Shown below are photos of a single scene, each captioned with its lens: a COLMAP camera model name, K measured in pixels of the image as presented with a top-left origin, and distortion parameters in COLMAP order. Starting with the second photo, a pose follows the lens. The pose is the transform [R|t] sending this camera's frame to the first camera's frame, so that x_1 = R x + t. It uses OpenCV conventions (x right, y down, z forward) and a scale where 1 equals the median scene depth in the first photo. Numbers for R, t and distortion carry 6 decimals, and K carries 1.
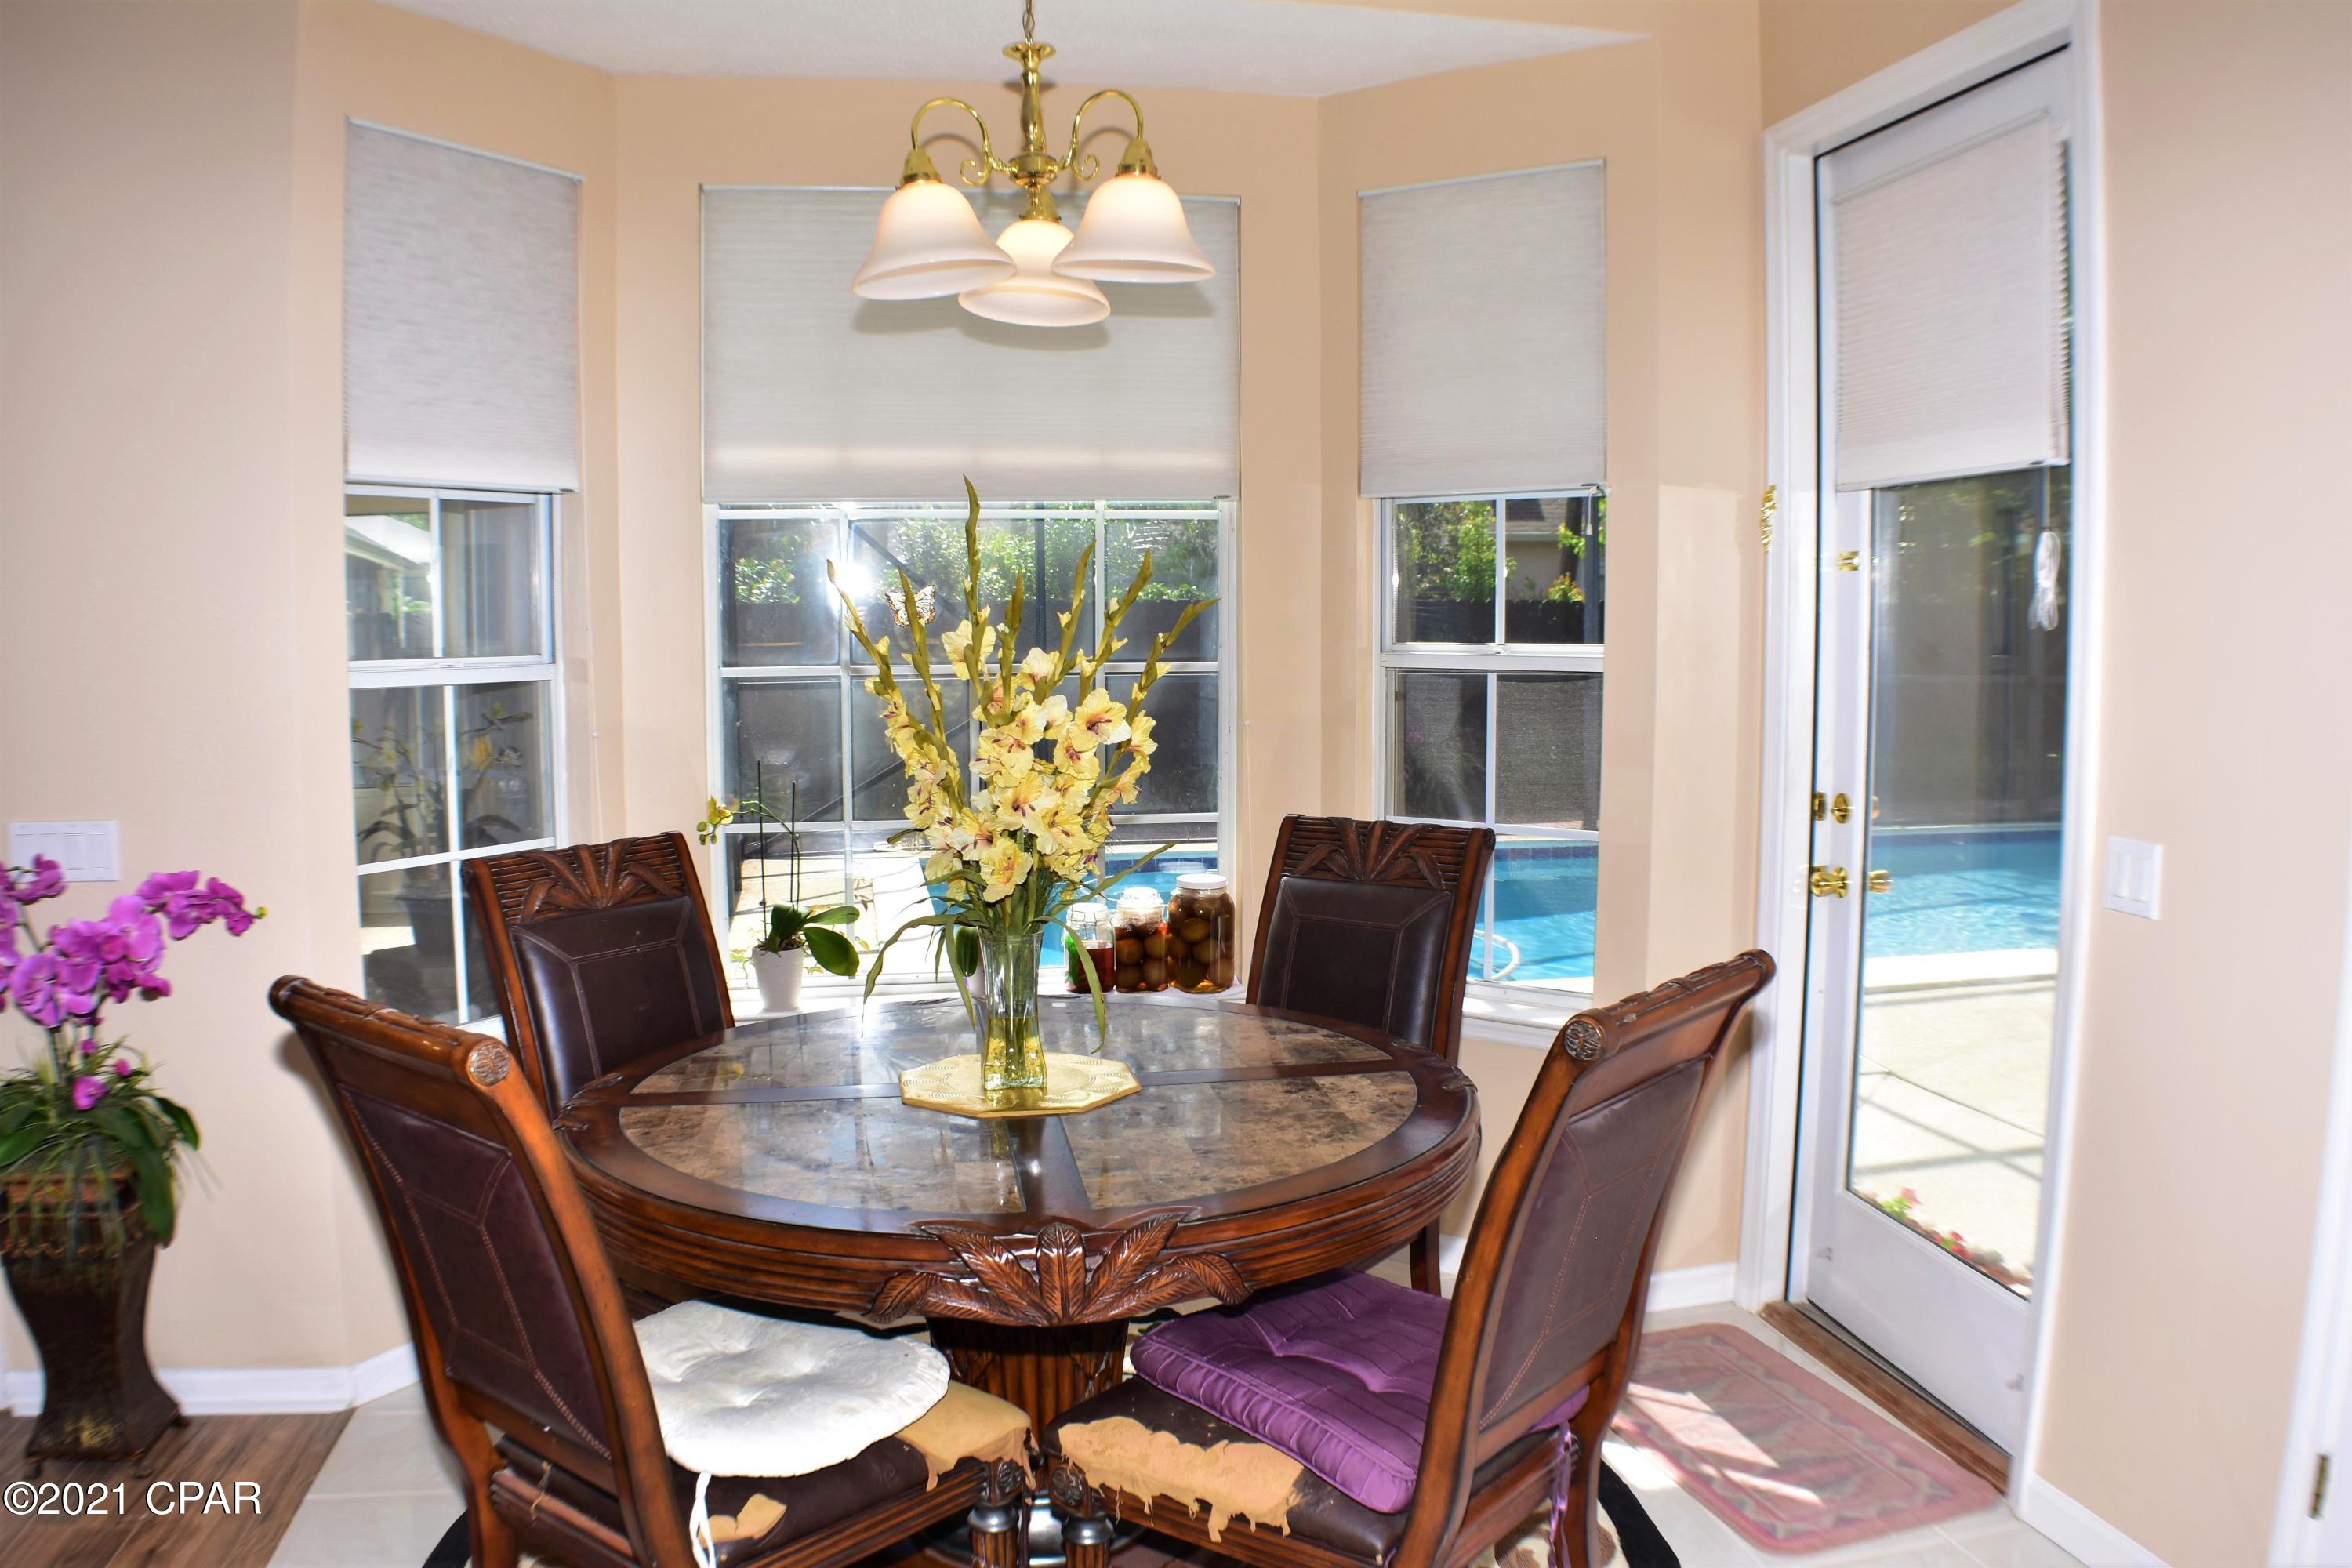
lens RADIAL K [[1778.0, 0, 1176.0], [0, 1778.0, 784.0], [0, 0, 1]] dist [-0.203252, 0.059824]
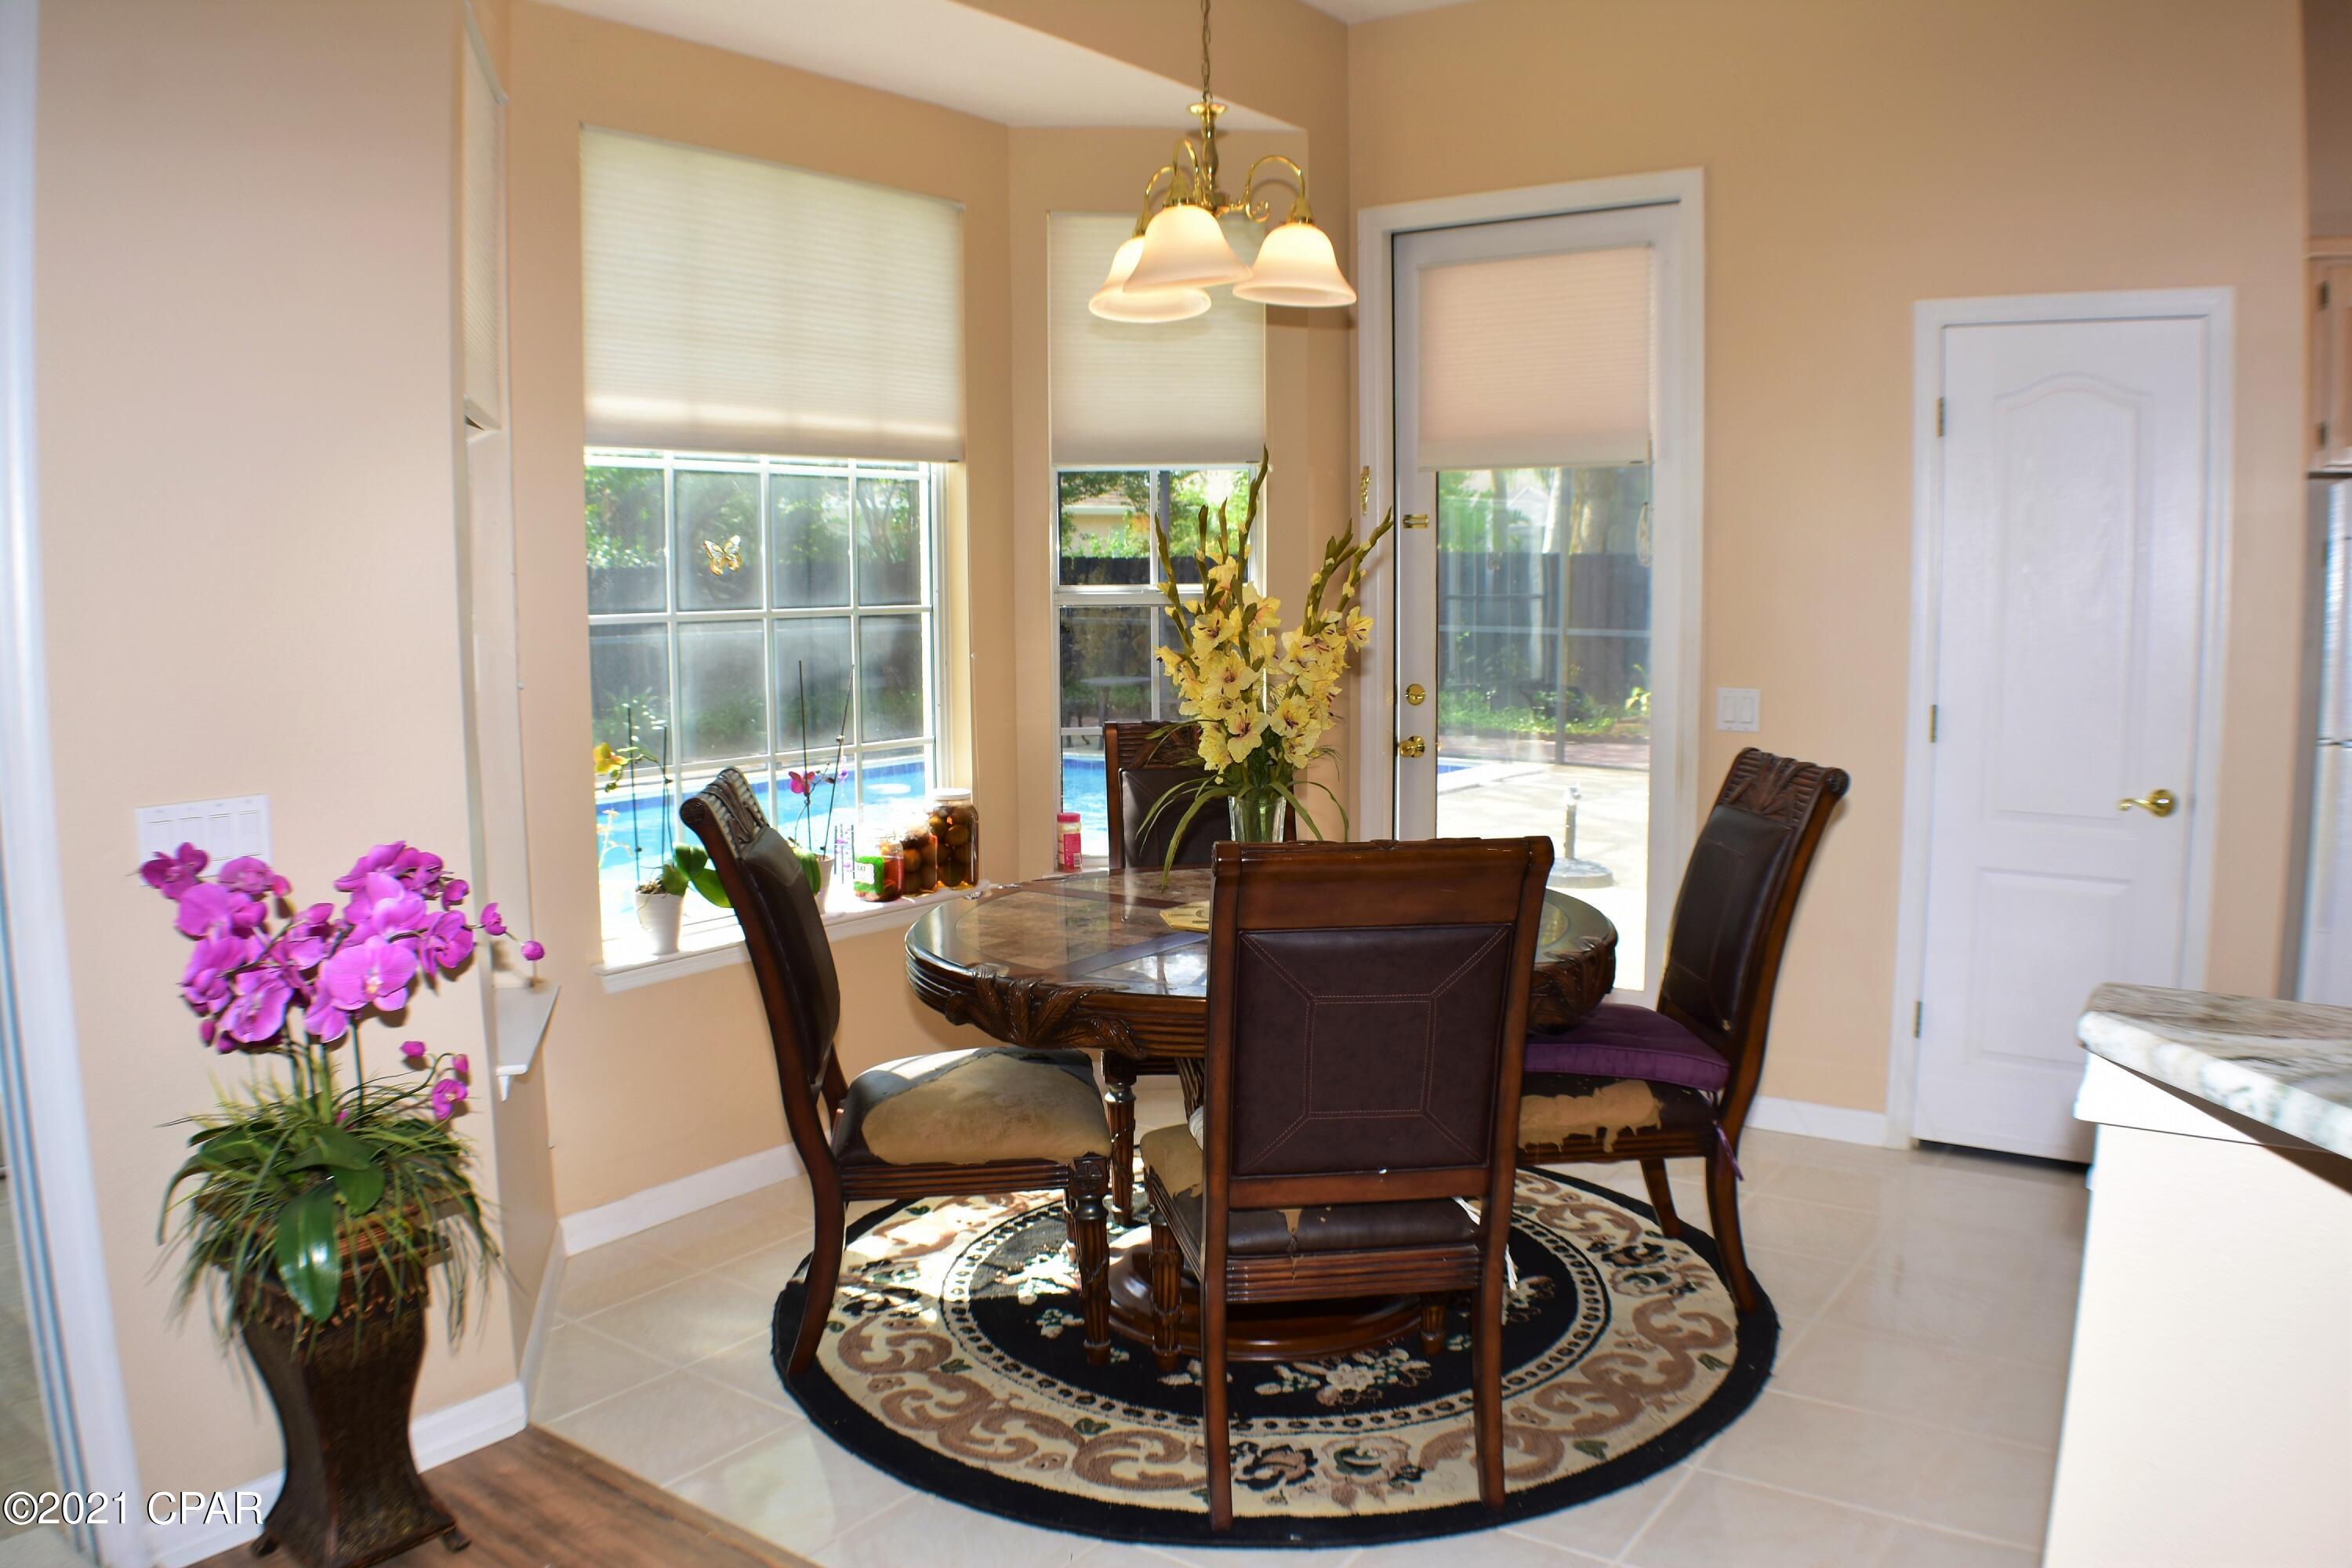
lens RADIAL K [[1778.0, 0, 1176.0], [0, 1778.0, 784.0], [0, 0, 1]] dist [-0.203252, 0.059824]
pose [[0.729635, -0.079407, 0.679210, -0.788567], [0.068173, 0.996734, 0.043295, 0.010324], [-0.680430, 0.014715, 0.732666, 0.067341]]
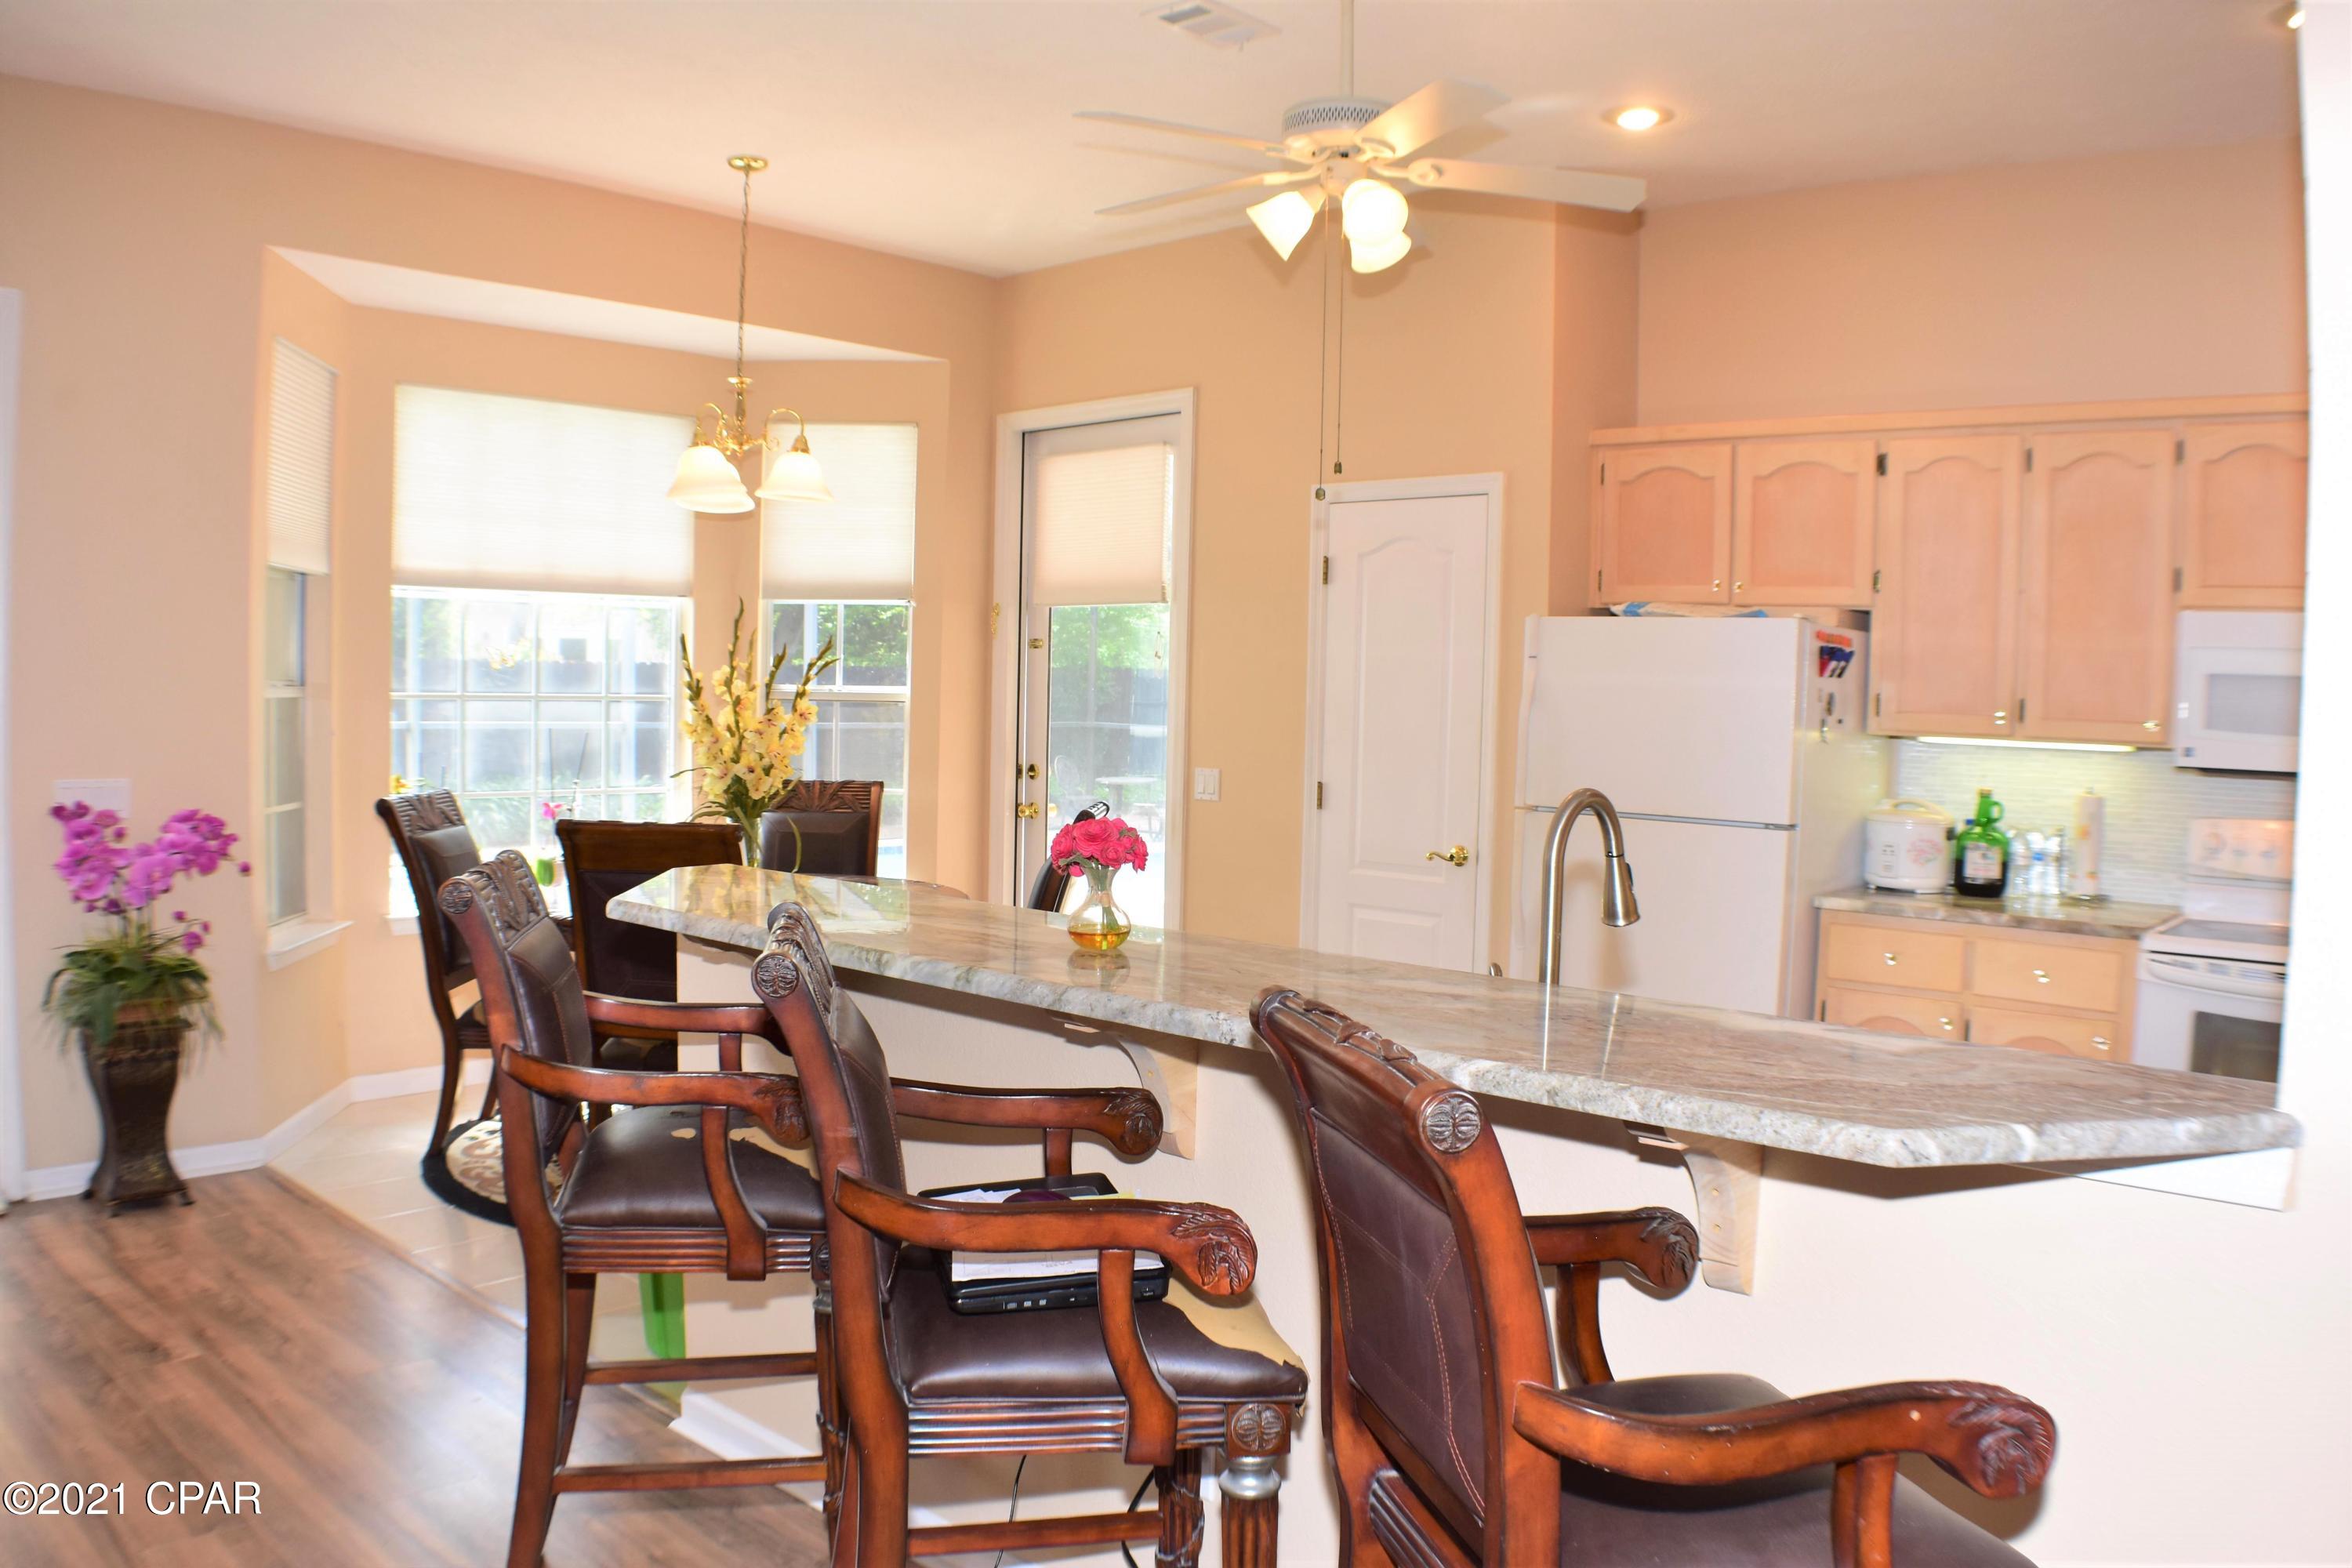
lens RADIAL K [[1778.0, 0, 1176.0], [0, 1778.0, 784.0], [0, 0, 1]] dist [-0.203252, 0.059824]
pose [[0.790930, -0.009580, 0.611831, -0.722606], [0.033603, 0.999049, -0.027796, 0.091447], [-0.610983, 0.042544, 0.790500, -0.700957]]
